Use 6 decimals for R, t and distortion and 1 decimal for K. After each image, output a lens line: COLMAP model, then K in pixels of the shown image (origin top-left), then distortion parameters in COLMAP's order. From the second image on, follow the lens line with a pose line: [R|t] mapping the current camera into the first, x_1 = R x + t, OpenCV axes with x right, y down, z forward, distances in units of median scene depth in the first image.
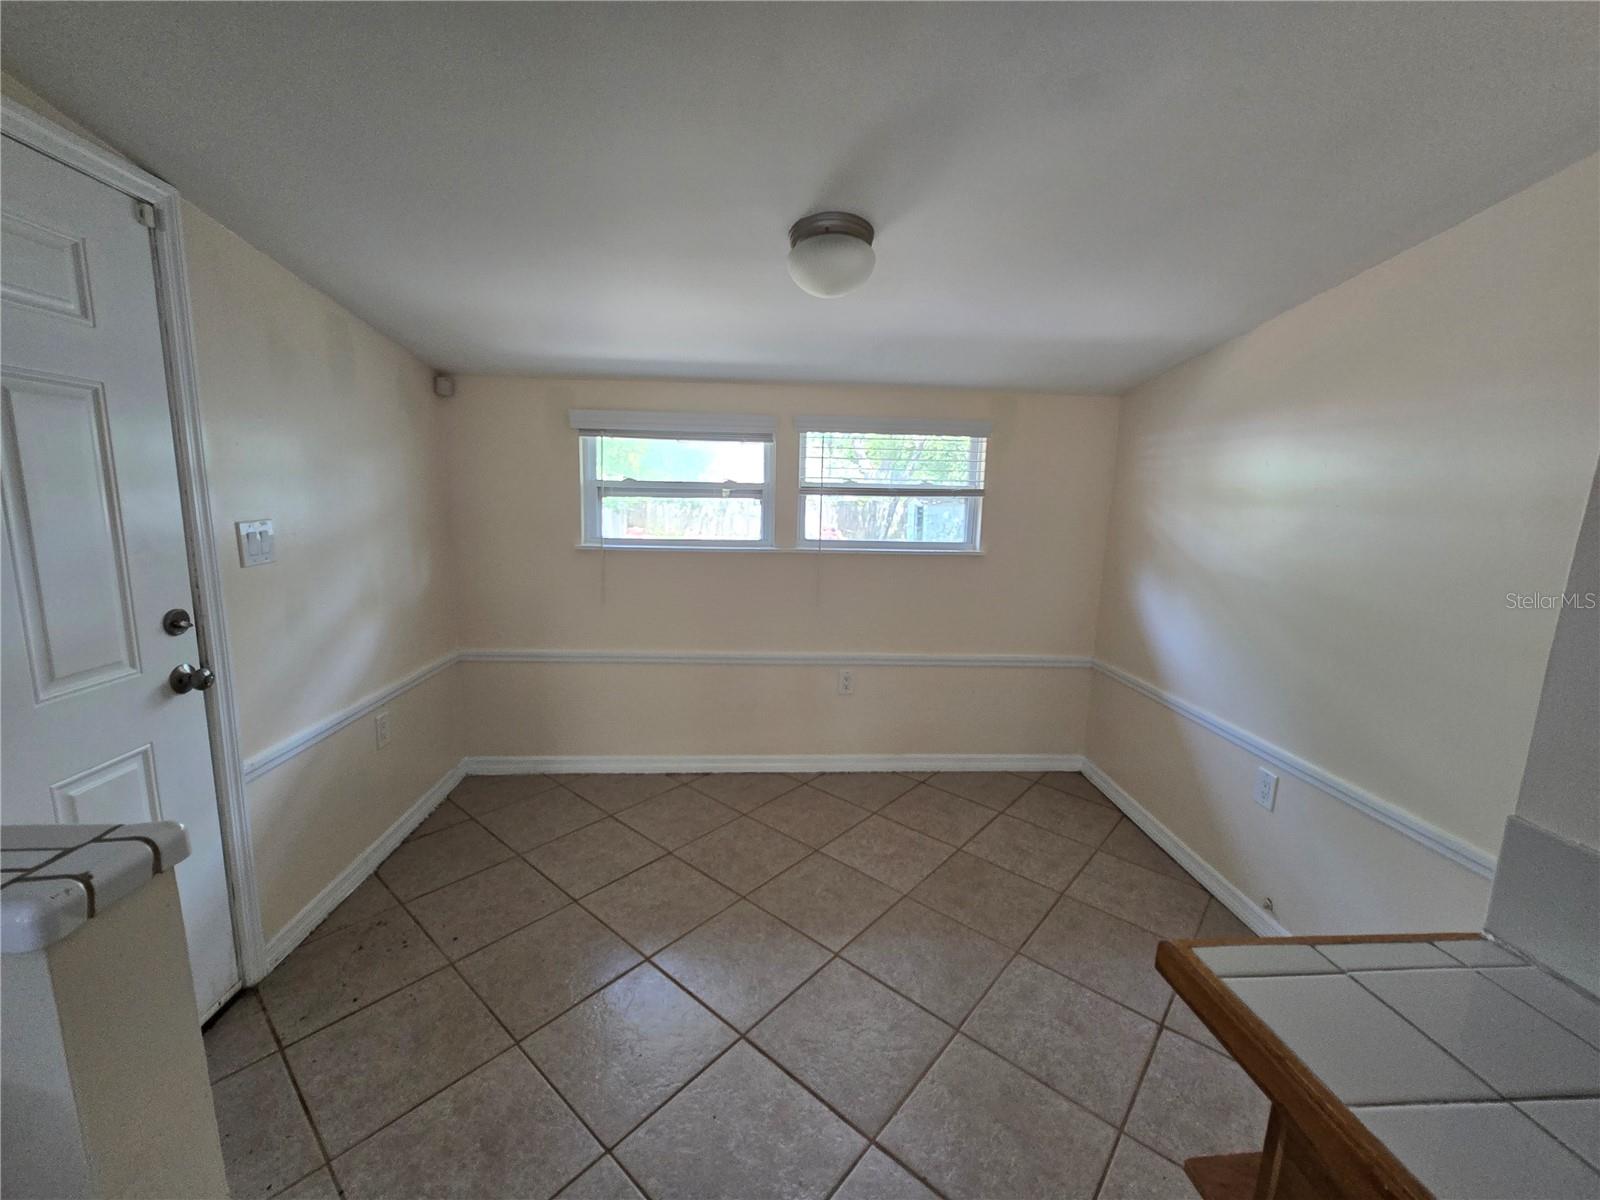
lens RADIAL K [[657.8, 0, 784.9], [0, 657.8, 601.0], [0, 0, 1]] dist [-0.002556, -0.000196]
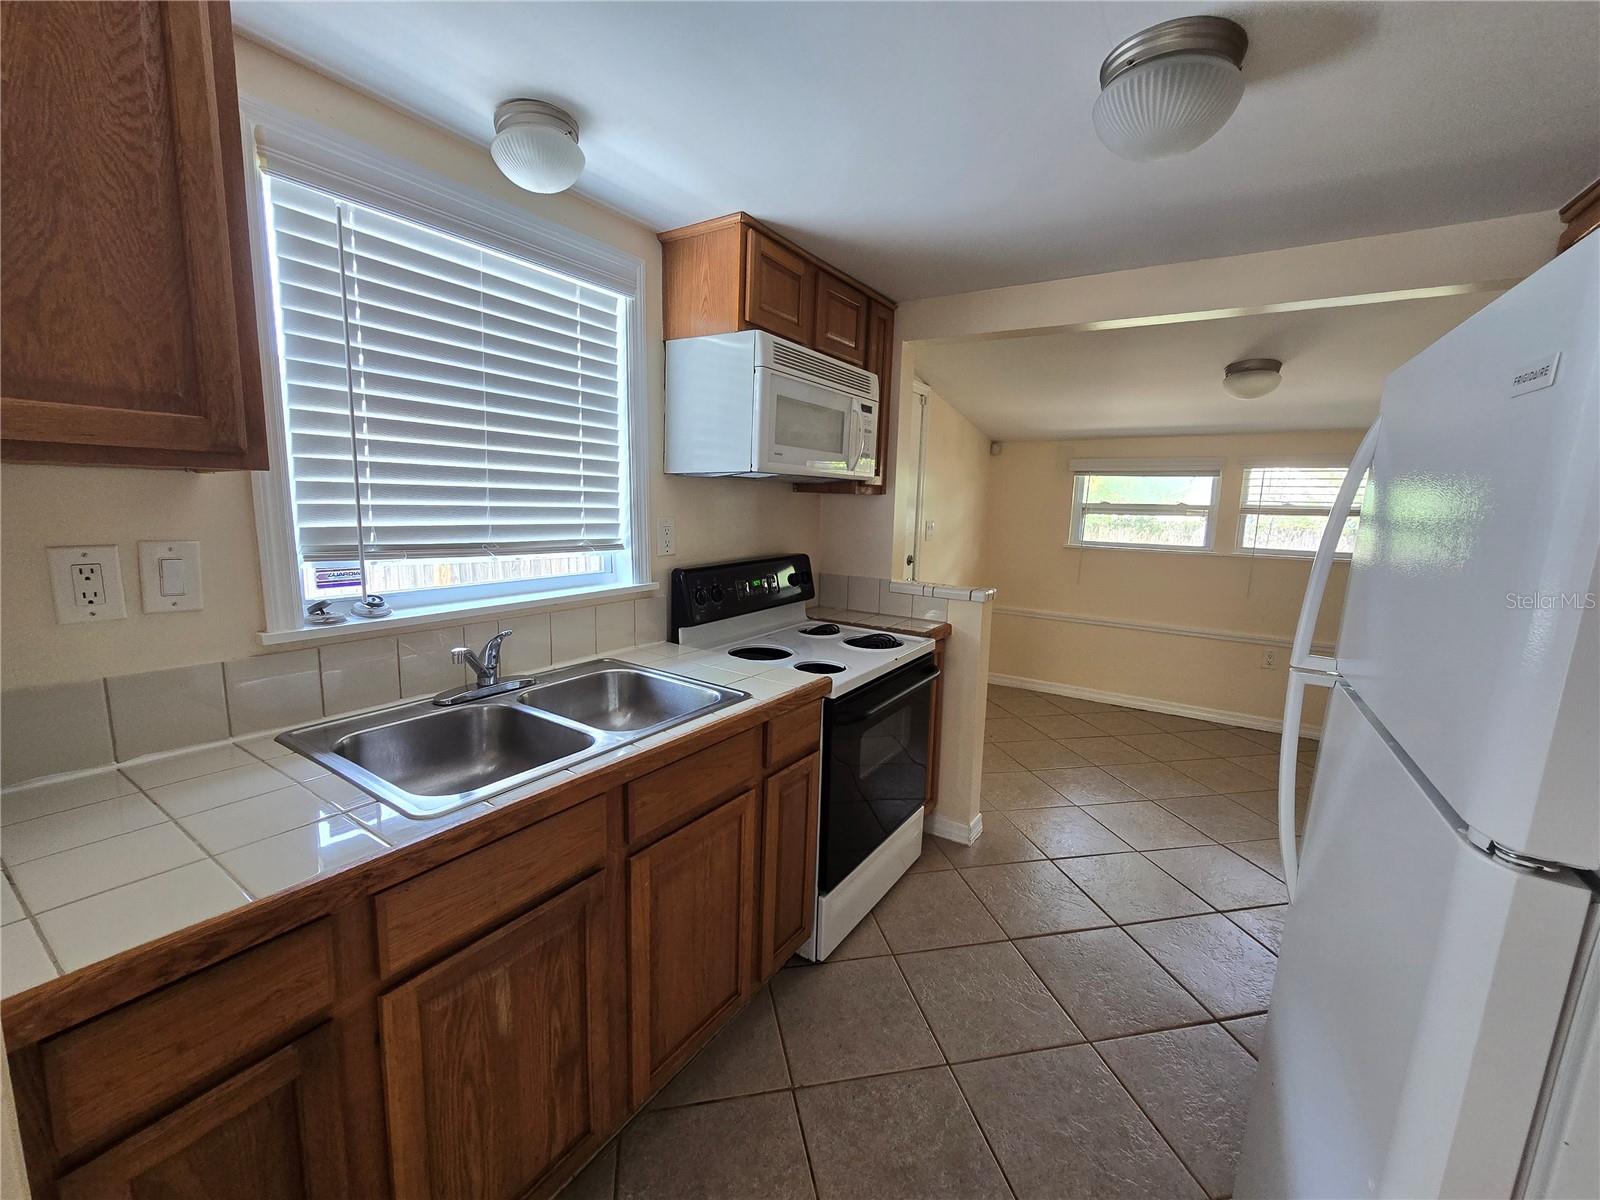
lens RADIAL K [[657.8, 0, 790.0], [0, 657.8, 597.4], [0, 0, 1]] dist [-0.002556, -0.000196]
pose [[0.800739, 0.084541, -0.593017, 0.097438], [-0.105816, 0.994385, -0.001120, 0.111450], [0.589593, 0.063647, 0.805189, -0.637500]]
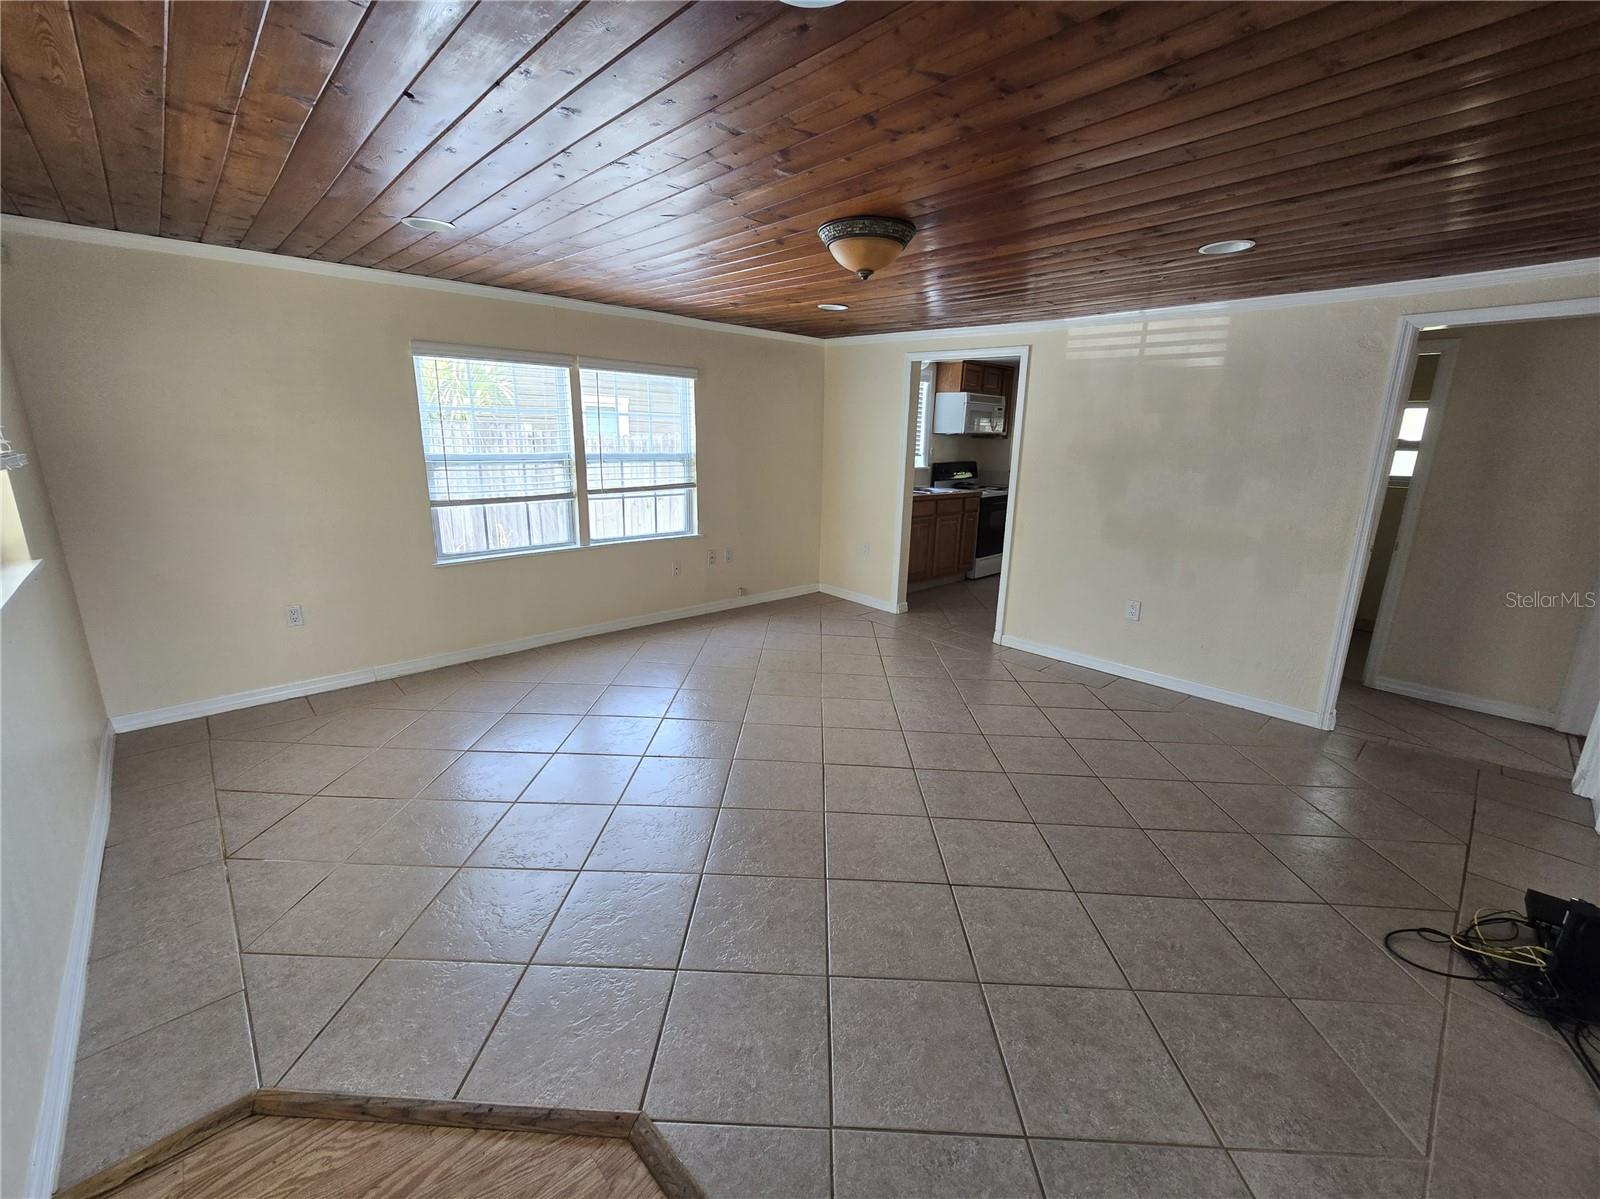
lens RADIAL K [[657.8, 0, 790.1], [0, 657.8, 594.0], [0, 0, 1]] dist [-0.002556, -0.000196]
pose [[0.637145, 0.170217, -0.751713, 1.089473], [-0.127000, 0.985163, 0.115435, 0.349878], [0.760209, 0.021919, 0.649309, -2.050333]]
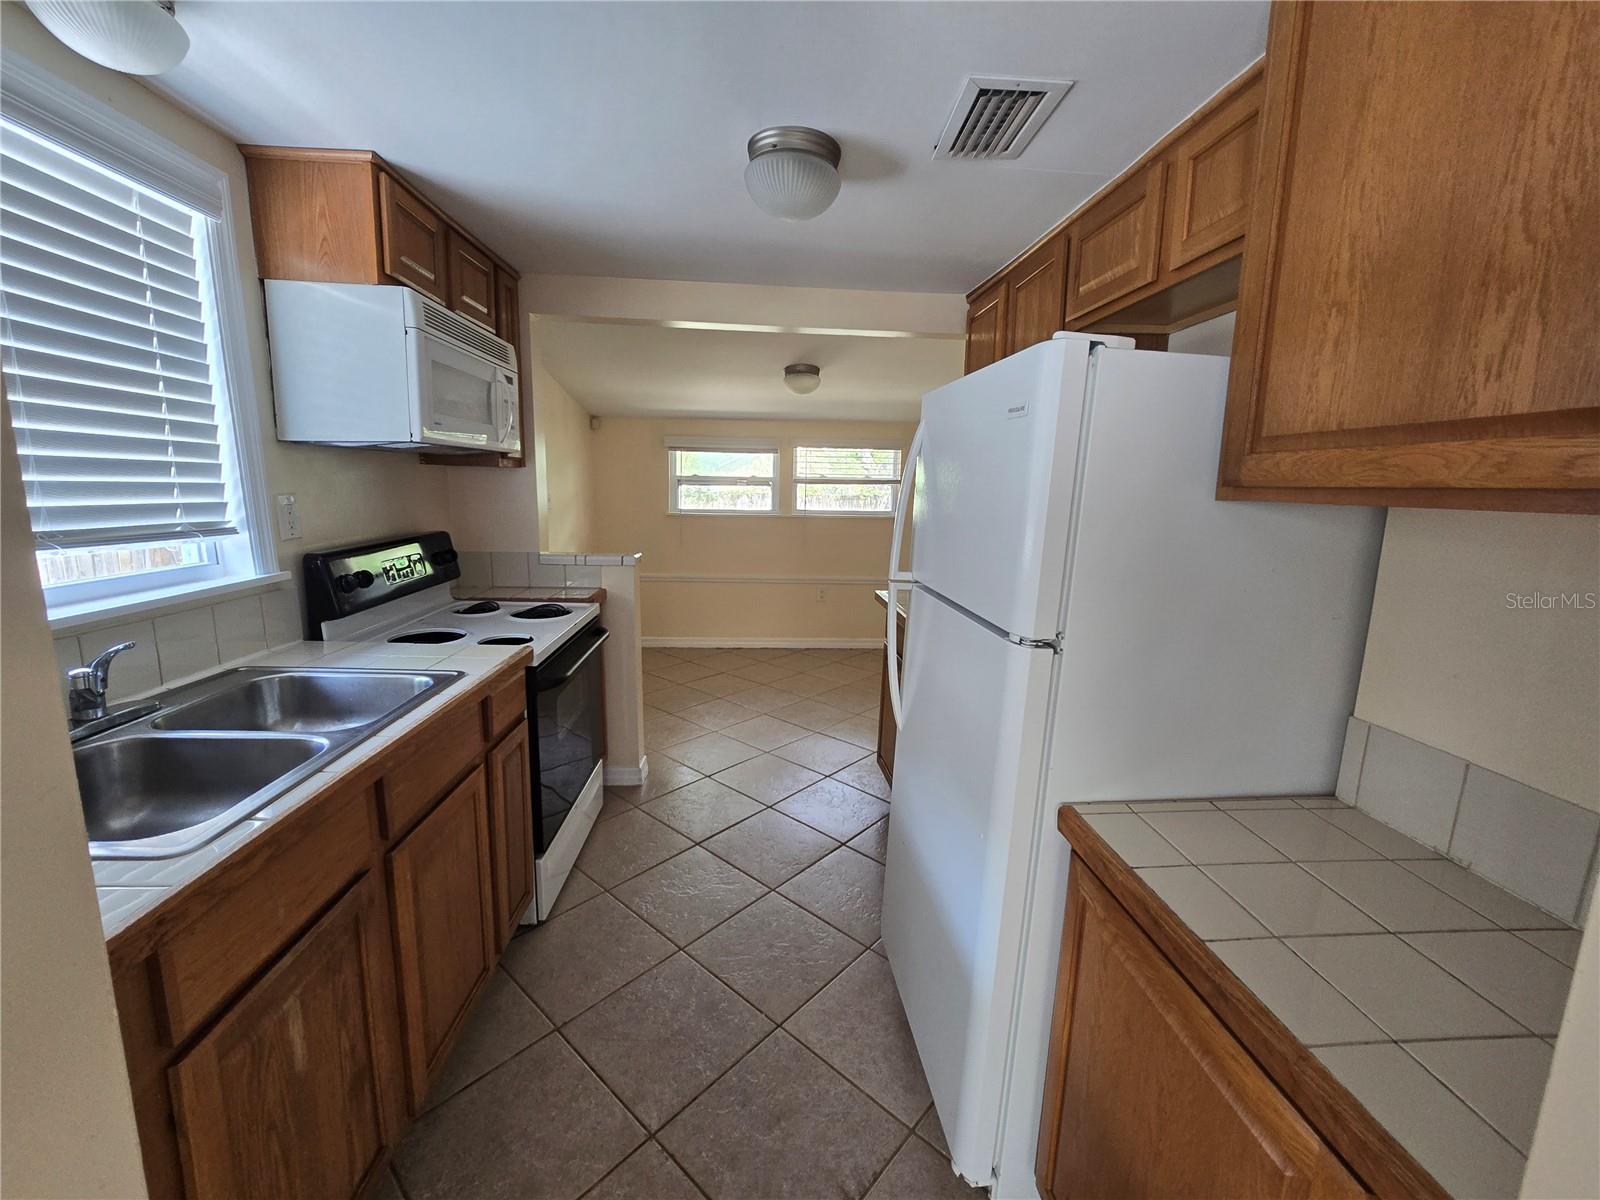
lens RADIAL K [[657.8, 0, 793.5], [0, 657.8, 600.3], [0, 0, 1]] dist [-0.002556, -0.000196]
pose [[0.999992, -0.004038, -0.000042, 0.020866], [0.004039, 0.999952, 0.008916, 0.132877], [0.000006, -0.008916, 0.999960, -0.749179]]
